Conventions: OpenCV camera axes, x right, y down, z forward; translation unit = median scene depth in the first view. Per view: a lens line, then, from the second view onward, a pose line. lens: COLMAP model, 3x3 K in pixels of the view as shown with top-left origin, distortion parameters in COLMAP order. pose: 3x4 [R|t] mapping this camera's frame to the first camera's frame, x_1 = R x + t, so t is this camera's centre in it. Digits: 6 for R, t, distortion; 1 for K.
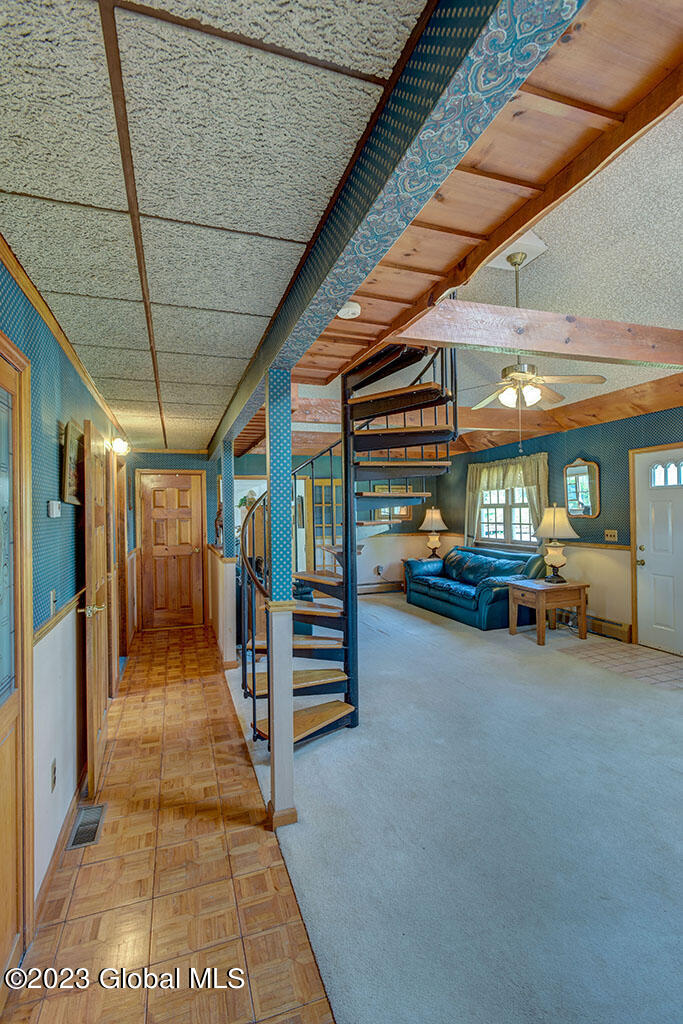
lens RADIAL K [[477.7, 0, 339.9], [0, 477.7, 510.0], [0, 0, 1]] dist [-0.000301, 0.000914]
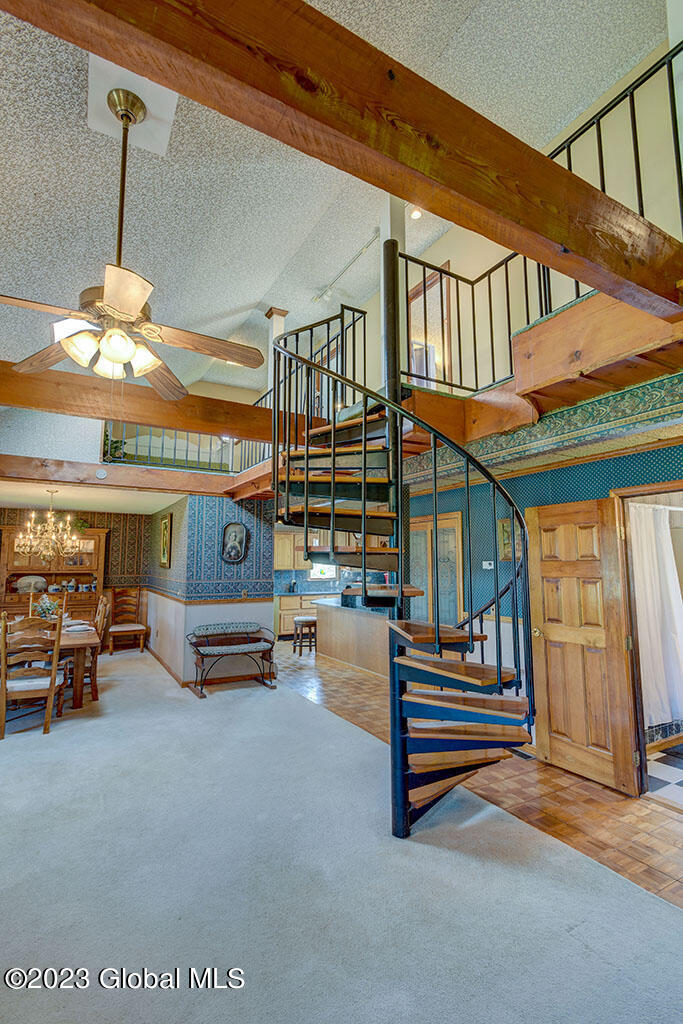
lens RADIAL K [[477.7, 0, 339.9], [0, 477.7, 510.0], [0, 0, 1]] dist [-0.000301, 0.000914]
pose [[-0.983720, -0.005723, -0.179615, 0.272990], [0.015271, 0.993215, -0.115286, -0.006393], [0.179056, -0.116152, -0.976958, 1.817827]]
